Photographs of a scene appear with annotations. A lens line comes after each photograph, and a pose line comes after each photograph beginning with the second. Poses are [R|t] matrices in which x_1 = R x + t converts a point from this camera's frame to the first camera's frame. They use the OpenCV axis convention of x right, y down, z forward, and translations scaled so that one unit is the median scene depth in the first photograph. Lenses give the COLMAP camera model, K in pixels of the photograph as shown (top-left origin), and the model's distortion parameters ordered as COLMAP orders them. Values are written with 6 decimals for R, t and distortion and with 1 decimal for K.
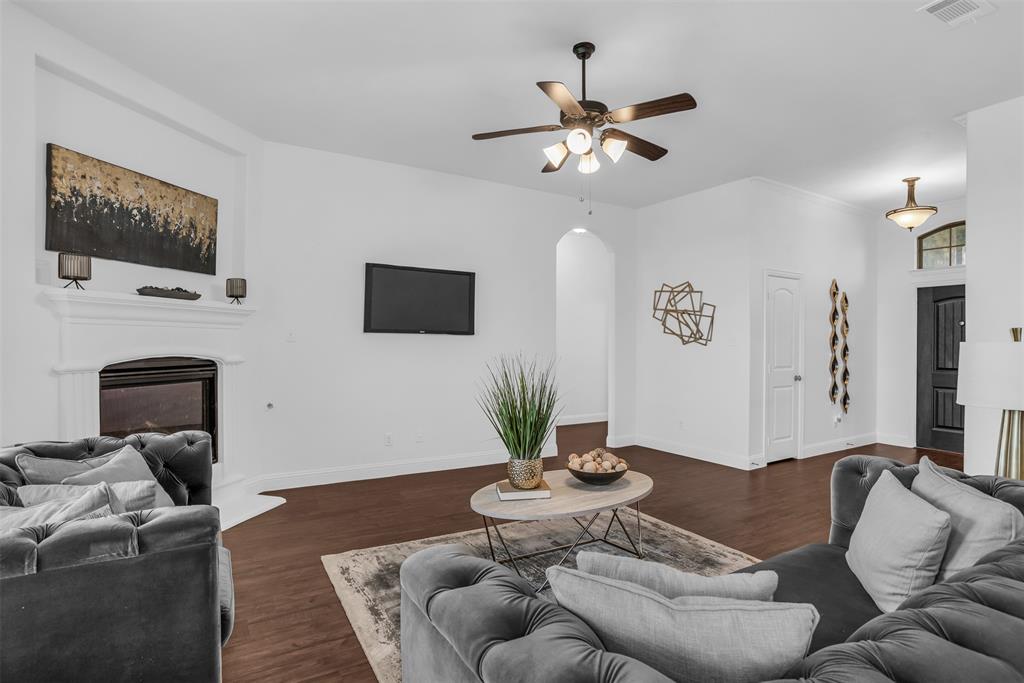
lens RADIAL K [[520.0, 0, 517.2], [0, 520.0, 341.1], [0, 0, 1]] dist [-0.050861, 0.017212]
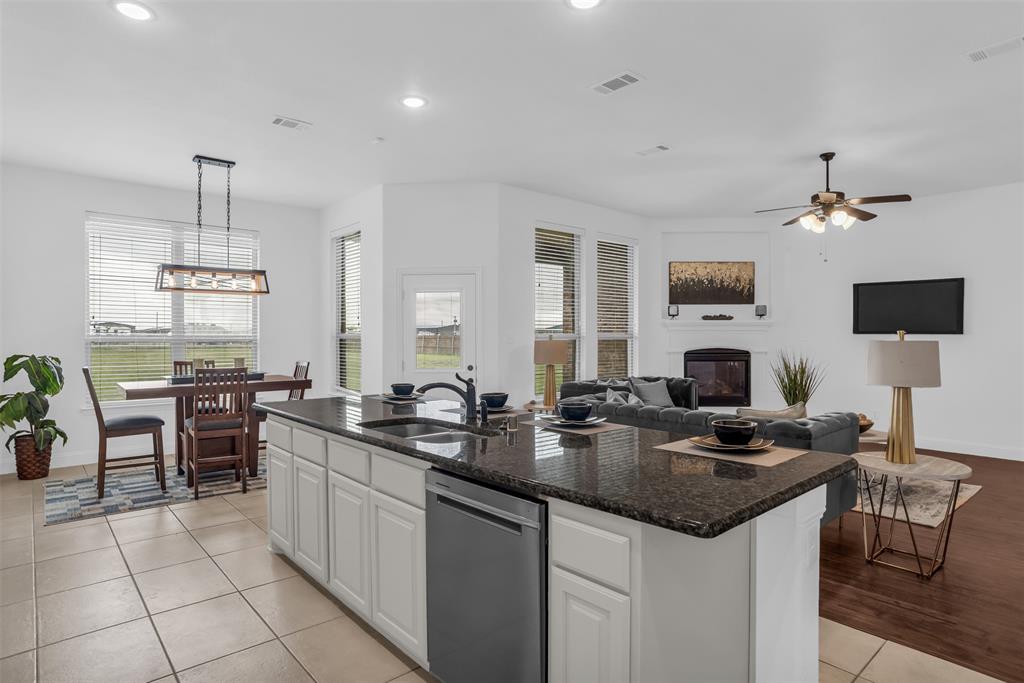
lens RADIAL K [[566.2, 0, 510.0], [0, 566.2, 351.1], [0, 0, 1]] dist [-0.049267, 0.025364]
pose [[0.180926, 0.015121, -0.983380, 1.228481], [0.005066, 0.999854, 0.016306, 0.000925], [0.983484, -0.007932, 0.180823, -0.211018]]
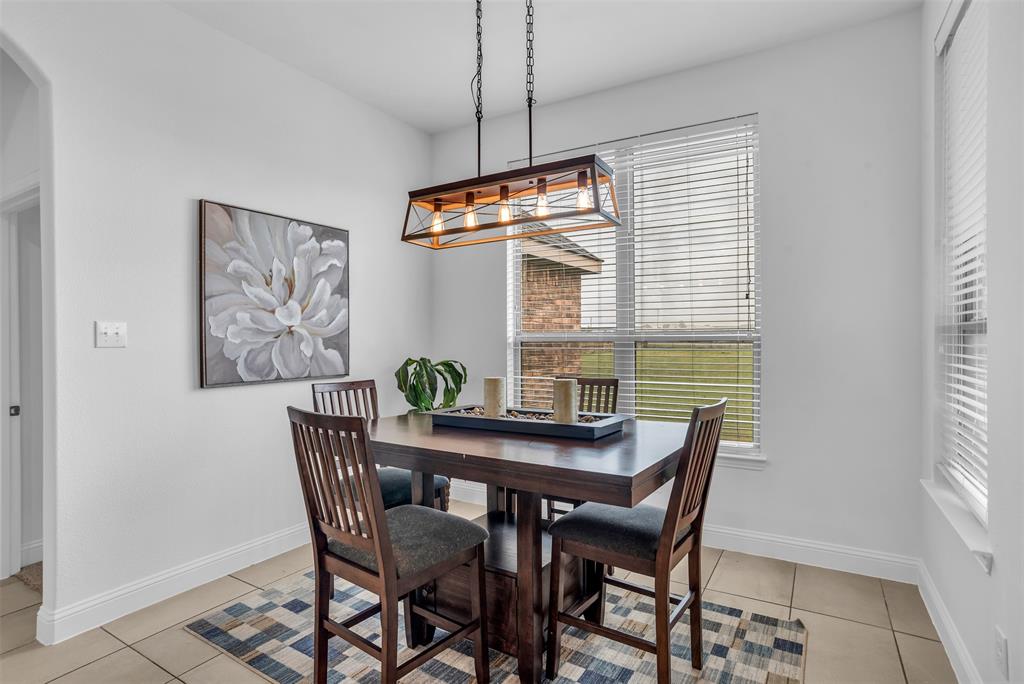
lens RADIAL K [[520.0, 0, 512.2], [0, 520.0, 348.7], [0, 0, 1]] dist [-0.050861, 0.017212]
pose [[-0.888936, 0.005235, -0.458002, 0.034899], [-0.000717, 0.999918, 0.012820, -0.000968], [0.458031, 0.011724, -0.888859, -0.154892]]
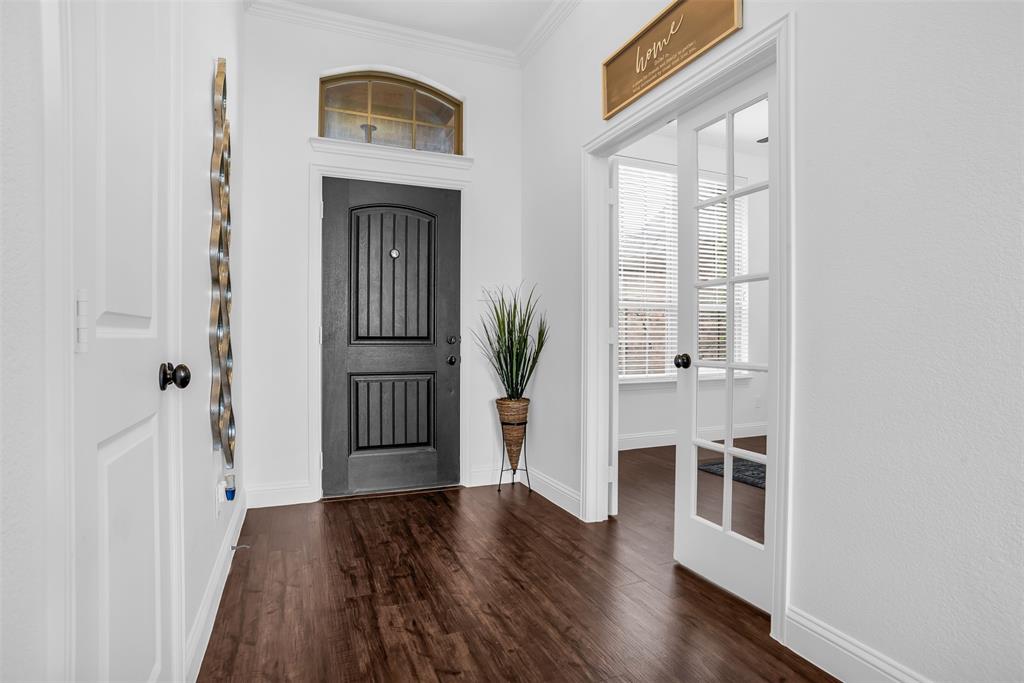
lens RADIAL K [[520.0, 0, 511.3], [0, 520.0, 344.5], [0, 0, 1]] dist [-0.050861, 0.017212]
pose [[0.148205, -0.018765, 0.988779, 0.524523], [-0.004879, 0.999794, 0.019706, 0.077353], [-0.988945, -0.007745, 0.148083, 1.205400]]
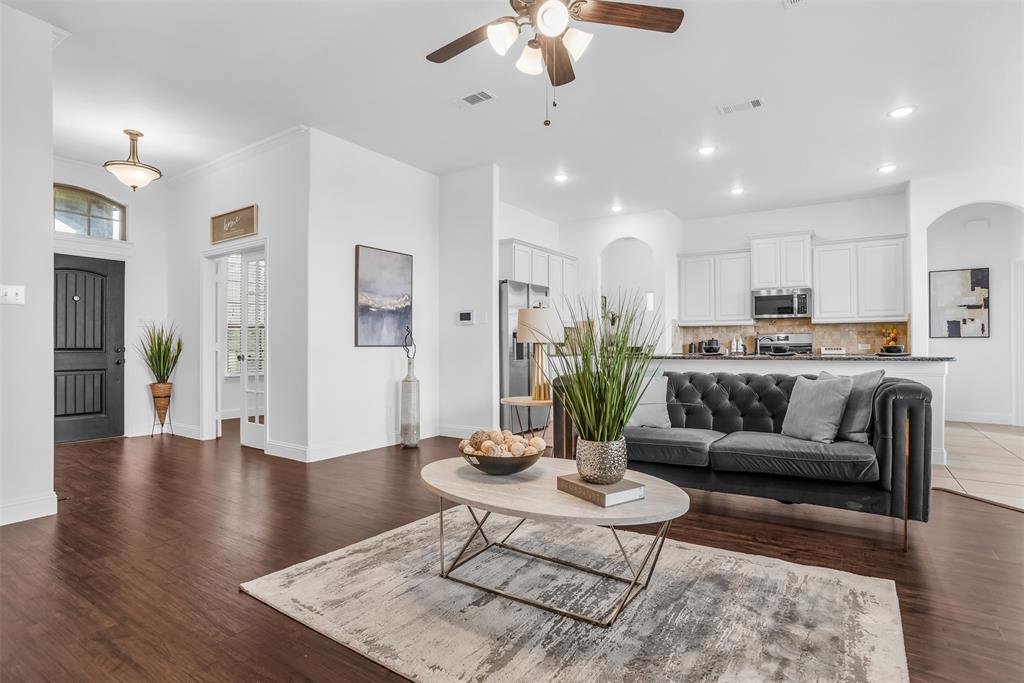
lens RADIAL K [[520.0, 0, 518.6], [0, 520.0, 341.0], [0, 0, 1]] dist [-0.050861, 0.017212]
pose [[-0.429867, 0.005219, 0.902877, -0.418939], [-0.000377, 0.999982, -0.005959, 0.070290], [-0.902892, -0.002902, -0.429857, 1.025529]]
